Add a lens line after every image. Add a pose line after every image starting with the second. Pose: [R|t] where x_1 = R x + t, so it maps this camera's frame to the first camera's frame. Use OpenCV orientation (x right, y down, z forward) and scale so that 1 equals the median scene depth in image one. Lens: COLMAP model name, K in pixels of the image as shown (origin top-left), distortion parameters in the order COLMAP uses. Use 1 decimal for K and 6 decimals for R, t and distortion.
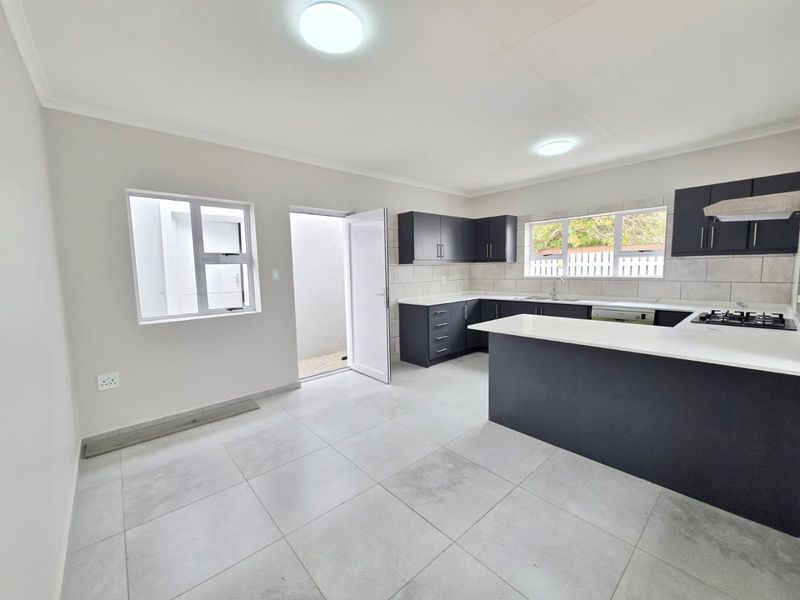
lens RADIAL K [[327.5, 0, 397.9], [0, 327.5, 299.8], [0, 0, 1]] dist [-0.008507, 0.001554]
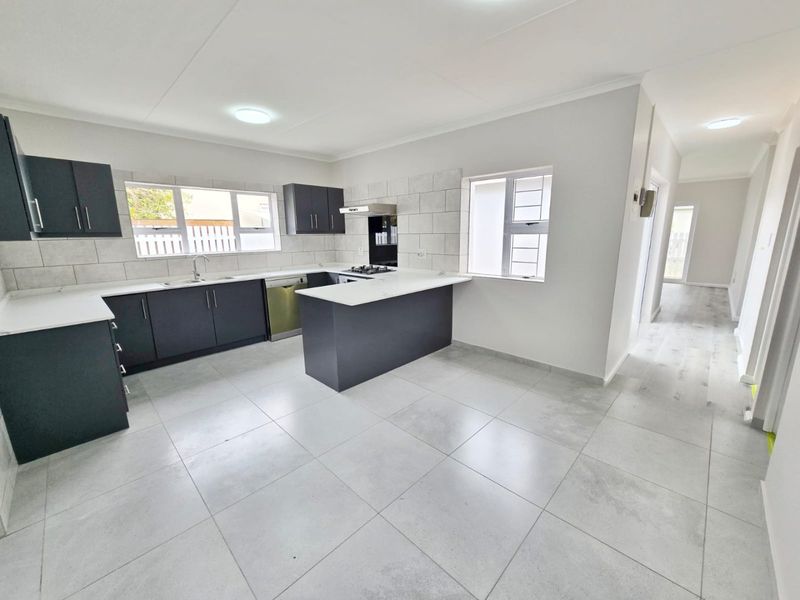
lens RADIAL K [[327.5, 0, 402.1], [0, 327.5, 300.0], [0, 0, 1]] dist [-0.008507, 0.001554]
pose [[-0.085571, -0.174675, 0.980901, -0.504533], [0.113884, 0.976344, 0.183799, -0.057151], [-0.989802, 0.127437, -0.063654, 0.610101]]
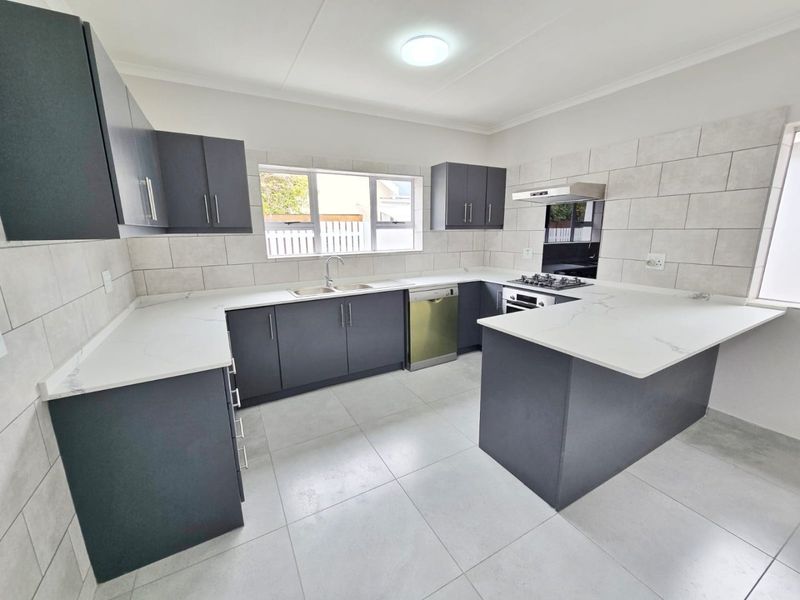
lens RADIAL K [[327.5, 0, 398.6], [0, 327.5, 299.4], [0, 0, 1]] dist [-0.008507, 0.001554]
pose [[0.212699, -0.179783, 0.960436, -0.189289], [0.106232, 0.981356, 0.160173, -0.086558], [-0.971326, 0.067961, 0.227832, 0.819400]]
